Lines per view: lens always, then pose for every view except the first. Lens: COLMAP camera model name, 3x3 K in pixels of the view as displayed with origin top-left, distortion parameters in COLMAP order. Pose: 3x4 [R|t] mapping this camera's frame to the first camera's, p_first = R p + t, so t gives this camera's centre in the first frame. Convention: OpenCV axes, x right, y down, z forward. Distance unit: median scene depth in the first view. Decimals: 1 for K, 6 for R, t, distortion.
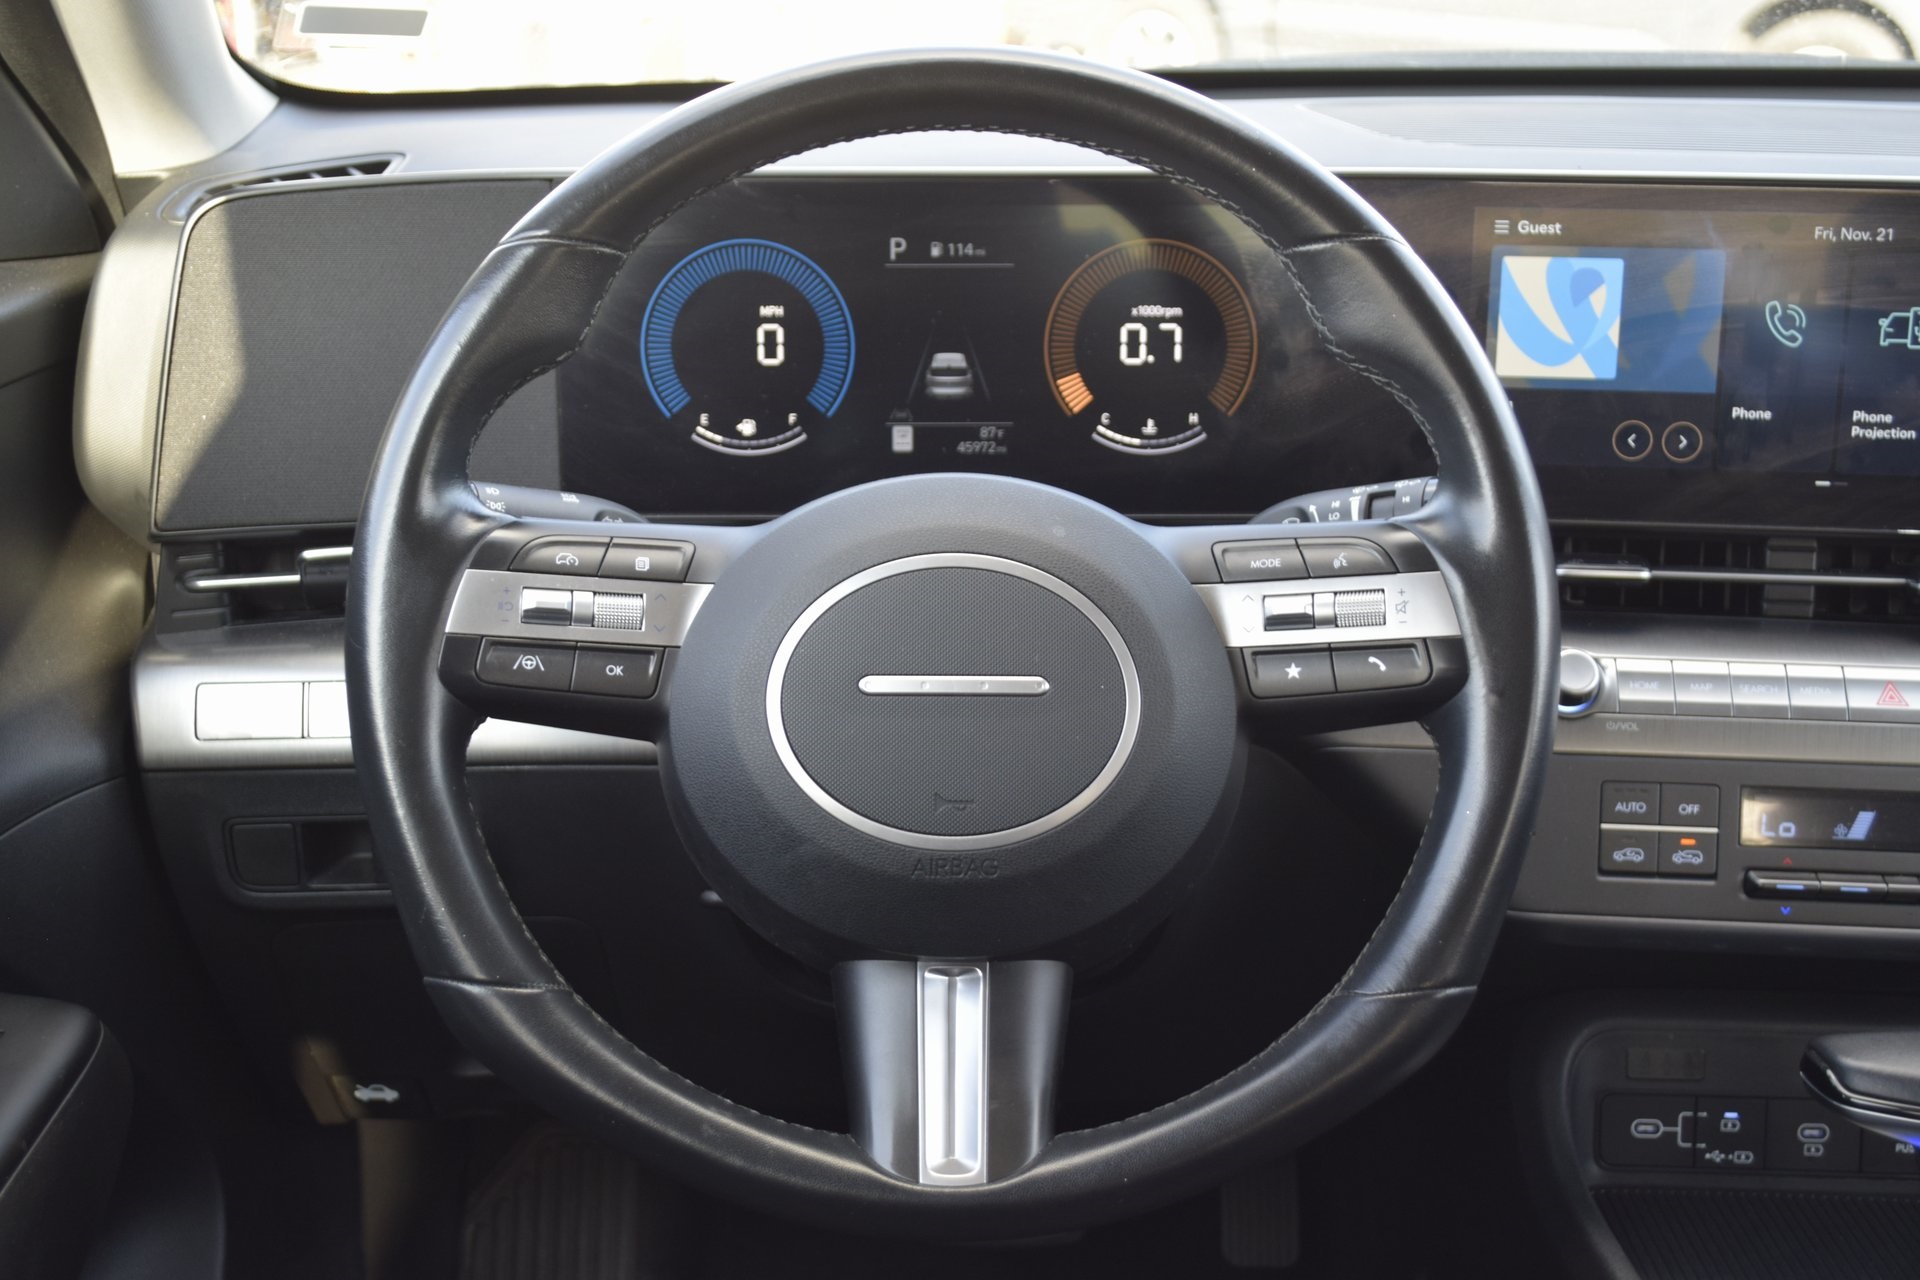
lens RADIAL K [[2323.3, 0, 977.0], [0, 2323.3, 633.5], [0, 0, 1]] dist [-0.004091, 0.000000]
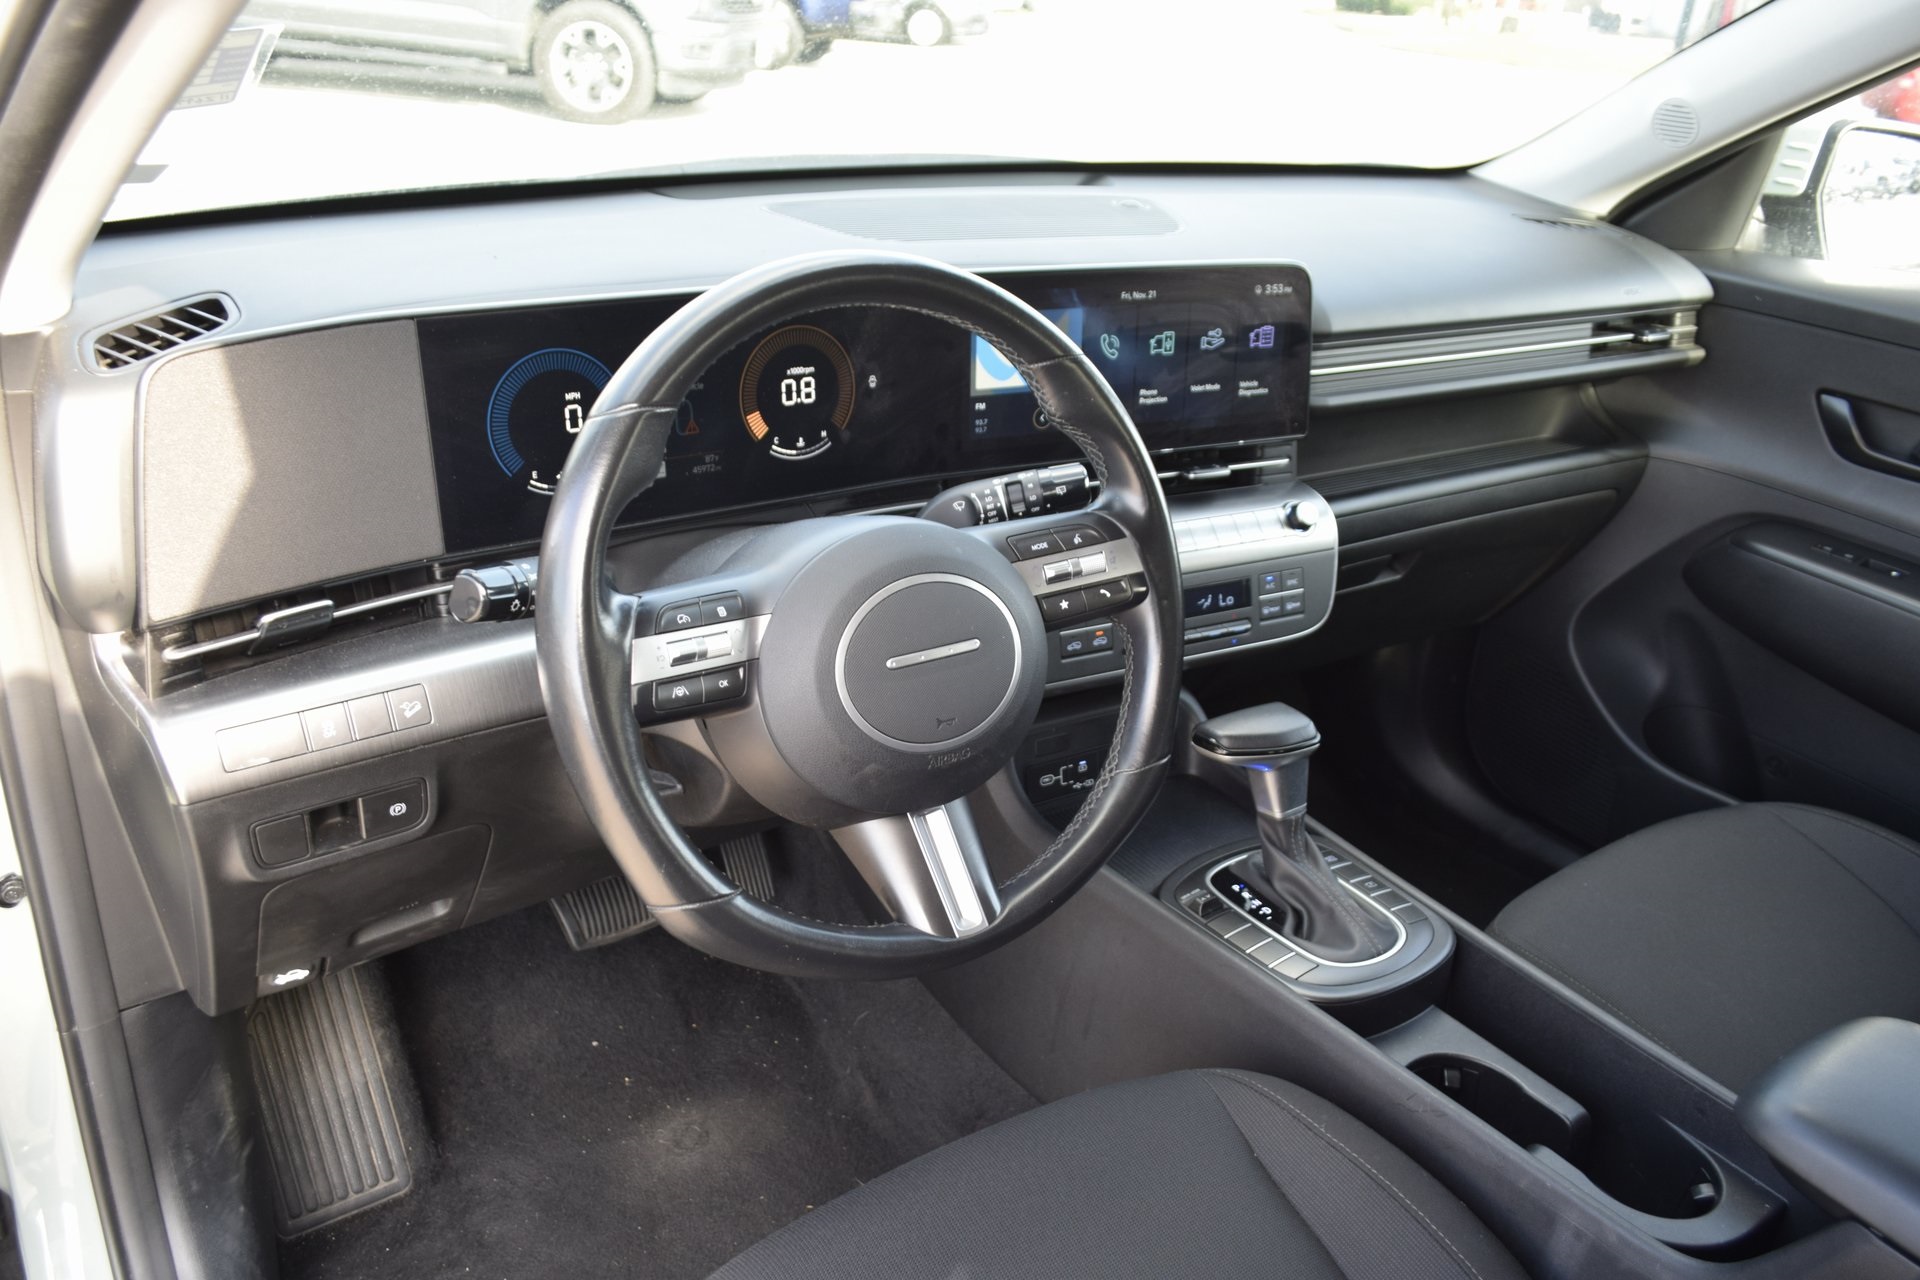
lens RADIAL K [[1475.1, 0, 961.6], [0, 1475.1, 650.5], [0, 0, 1]] dist [-0.003483, 0.003788]
pose [[0.823496, -0.195751, 0.532481, -0.414423], [0.108180, 0.975546, 0.191327, -0.133990], [-0.556913, -0.099953, 0.824535, 0.079817]]
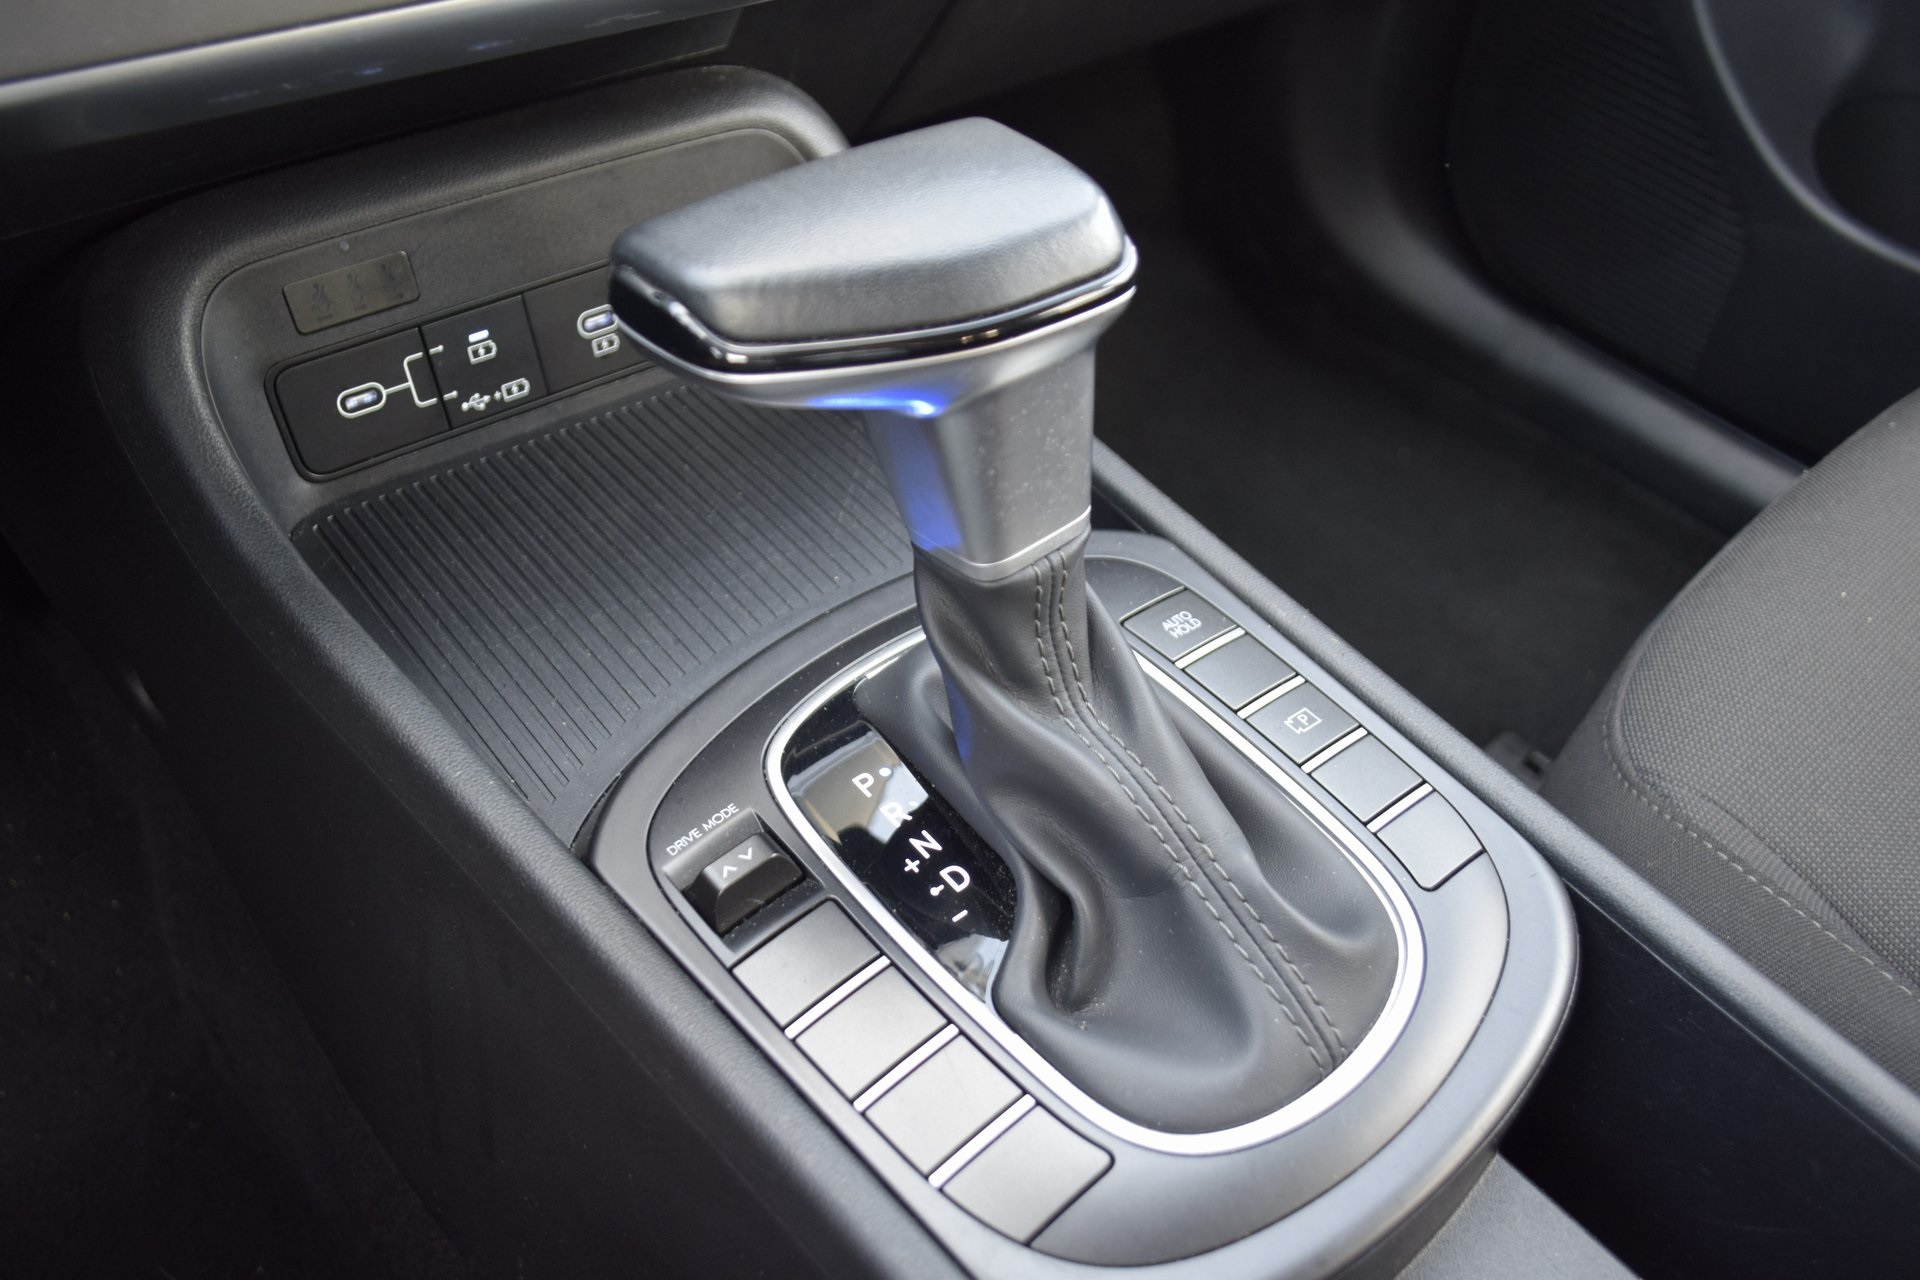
lens RADIAL K [[1475.1, 0, 951.3], [0, 1475.1, 650.0], [0, 0, 1]] dist [-0.003483, 0.003788]
pose [[0.773046, -0.435279, 0.461445, 0.217654], [0.141664, 0.827520, 0.543270, 0.082311], [-0.618329, -0.354602, 0.701375, 0.655580]]
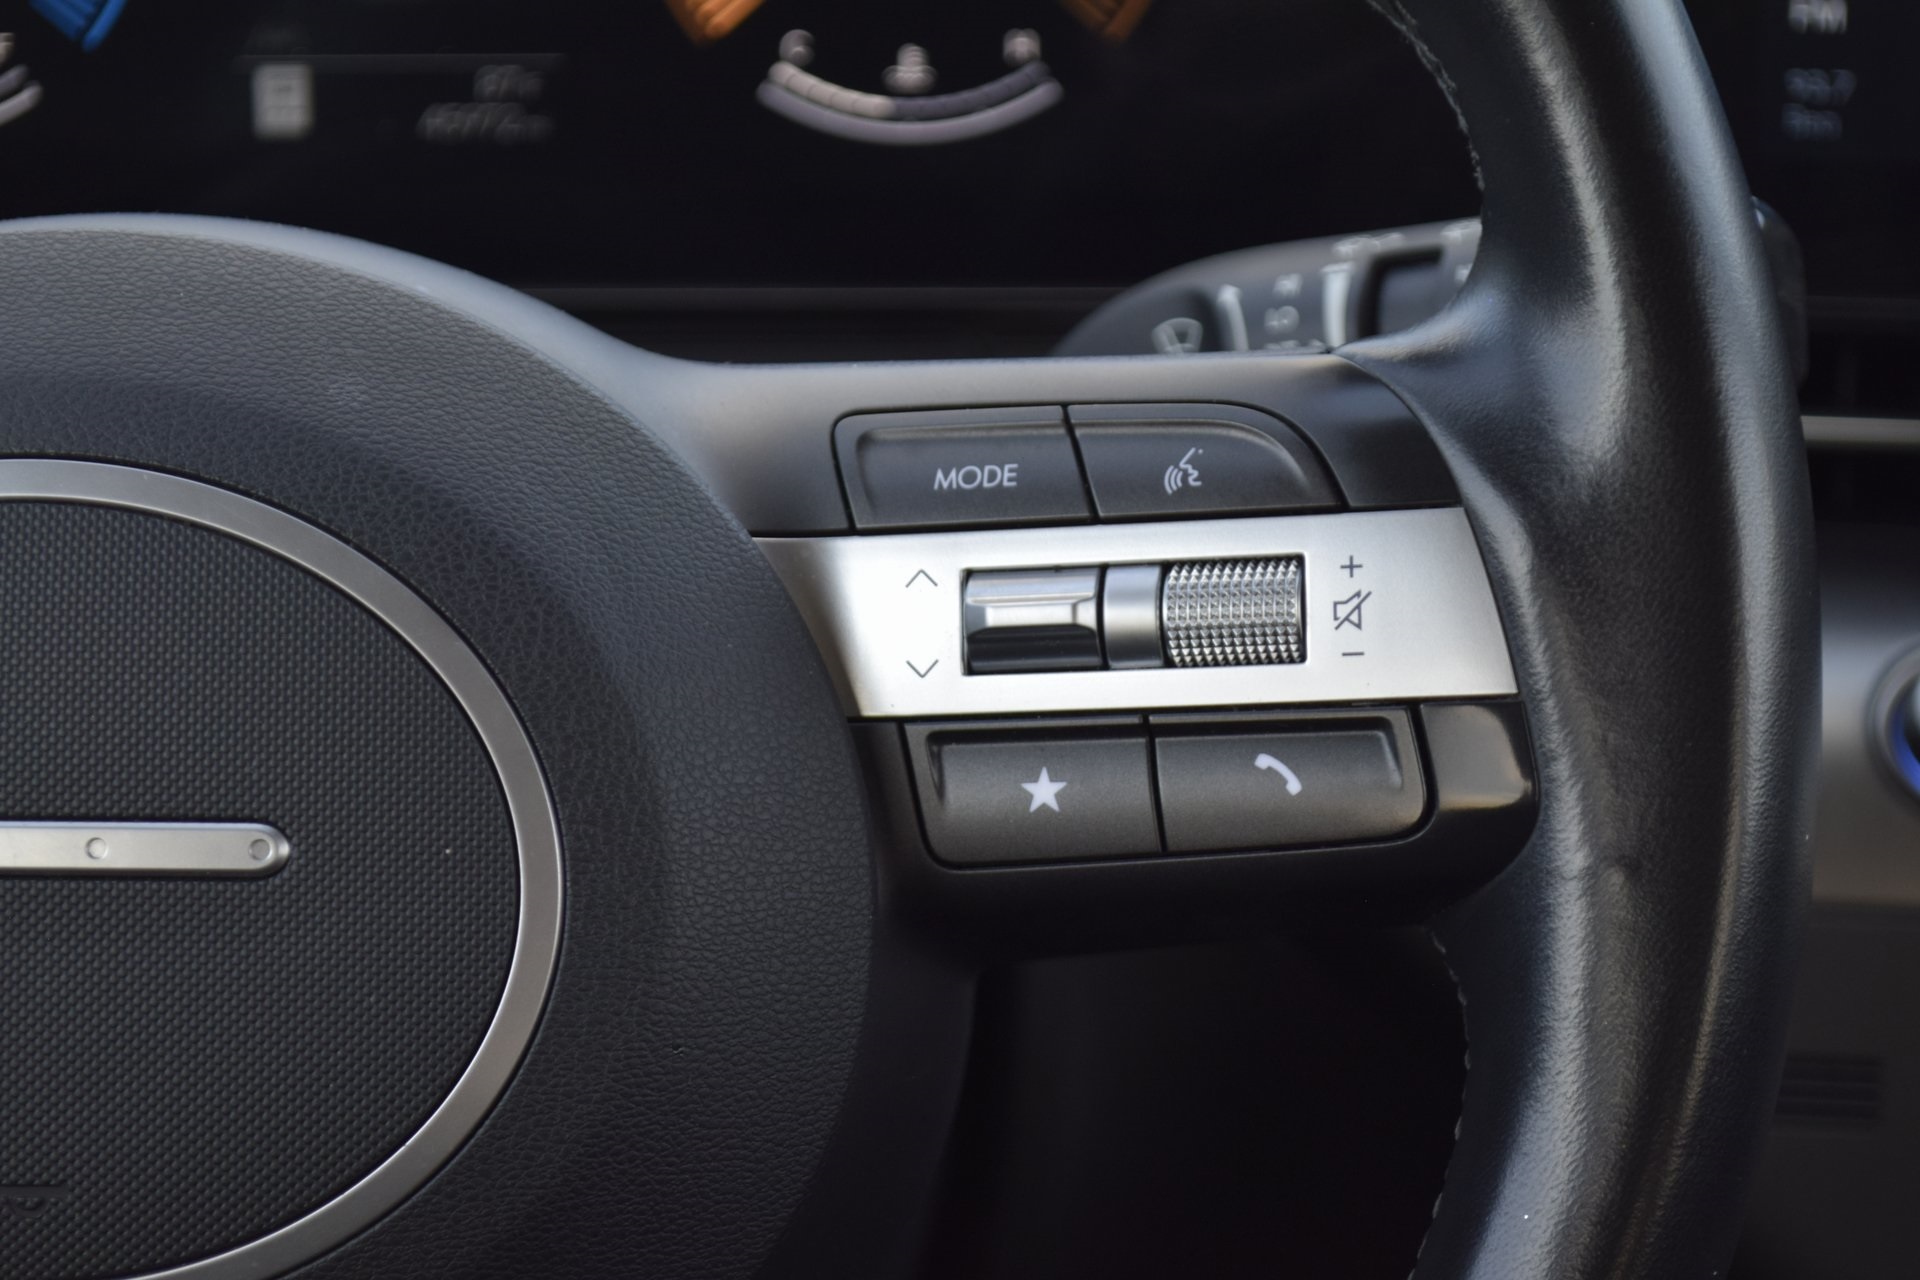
lens RADIAL K [[4361.3, 0, 945.7], [0, 4361.3, 639.5], [0, 0, 1]] dist [0.074305, 0.000000]
pose [[0.998959, 0.003078, -0.045508, 0.115914], [-0.000856, 0.998810, 0.048773, -0.029197], [0.045604, -0.048684, 0.997773, 0.267902]]
